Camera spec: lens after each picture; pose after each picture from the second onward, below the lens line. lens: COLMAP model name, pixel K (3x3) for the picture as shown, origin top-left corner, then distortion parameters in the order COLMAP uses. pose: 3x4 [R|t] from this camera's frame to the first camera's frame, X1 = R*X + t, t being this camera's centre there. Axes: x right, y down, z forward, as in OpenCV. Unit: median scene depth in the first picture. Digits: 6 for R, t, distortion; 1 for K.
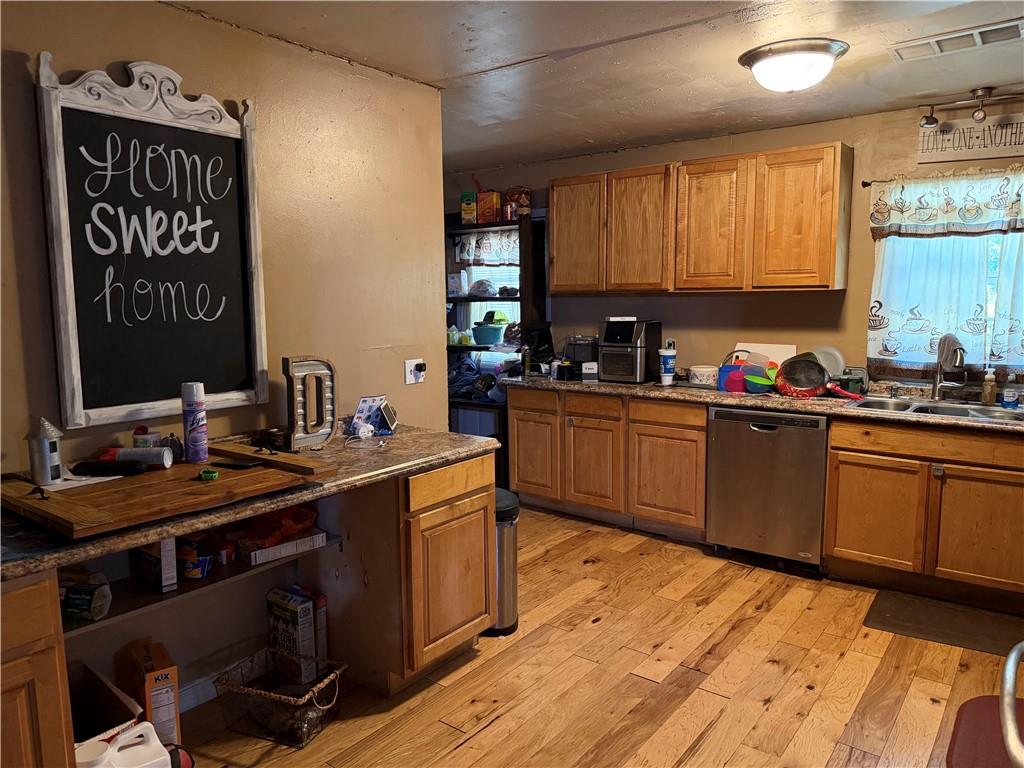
lens RADIAL K [[719.9, 0, 511.9], [0, 719.9, 389.5], [0, 0, 1]] dist [0.069735, -0.086947]
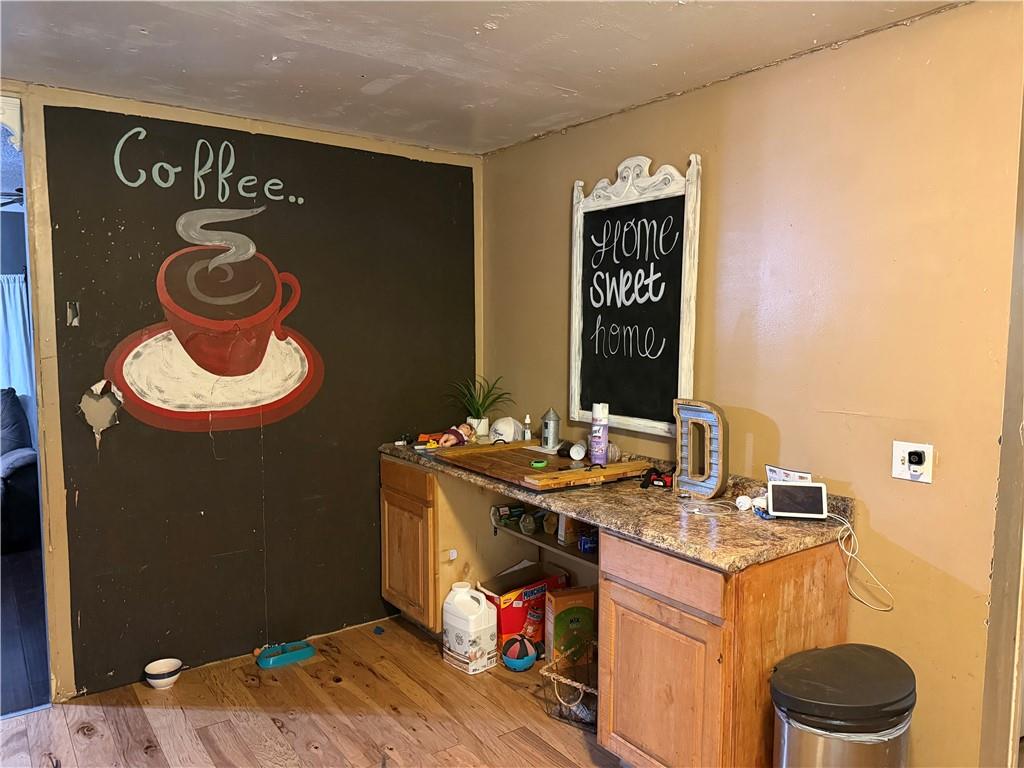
lens RADIAL K [[719.9, 0, 513.4], [0, 719.9, 388.8], [0, 0, 1]] dist [0.069735, -0.086947]
pose [[-0.270586, 0.096869, -0.957810, 0.544192], [-0.127618, 0.982535, 0.135422, -0.124723], [0.954200, 0.158877, -0.253498, 0.772944]]
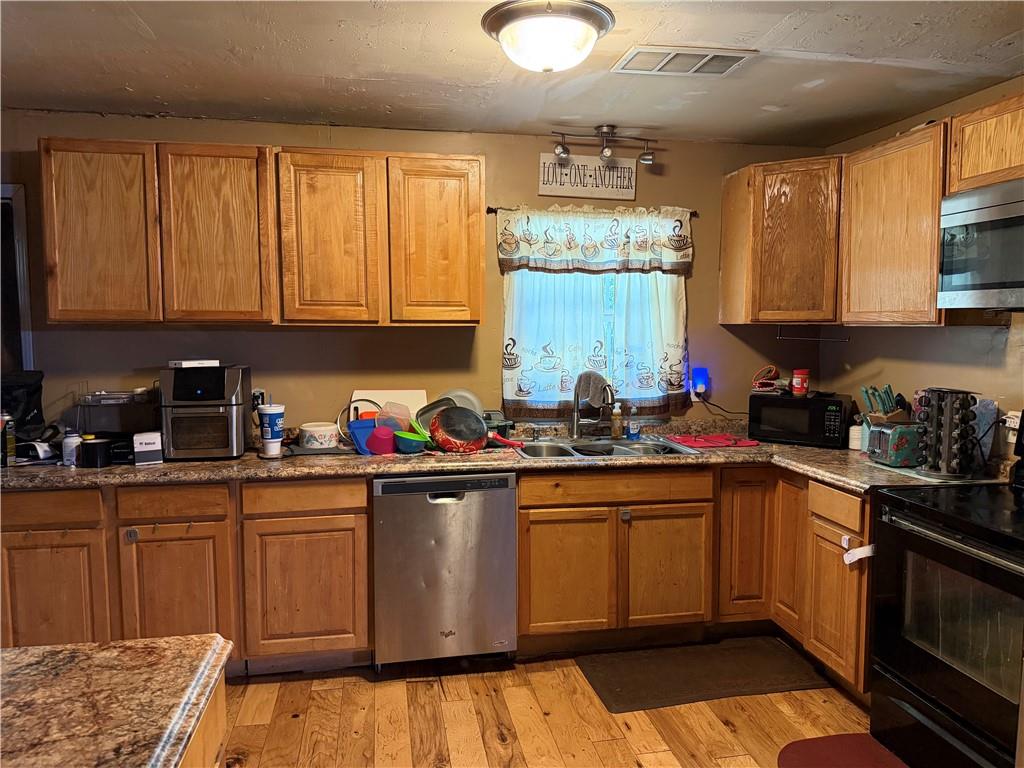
lens RADIAL K [[719.9, 0, 512.1], [0, 719.9, 380.4], [0, 0, 1]] dist [0.069735, -0.086947]
pose [[0.667959, -0.046458, 0.742747, -0.195131], [0.092675, 0.995473, -0.021077, -0.053541], [-0.738406, 0.082913, 0.669240, 0.433985]]
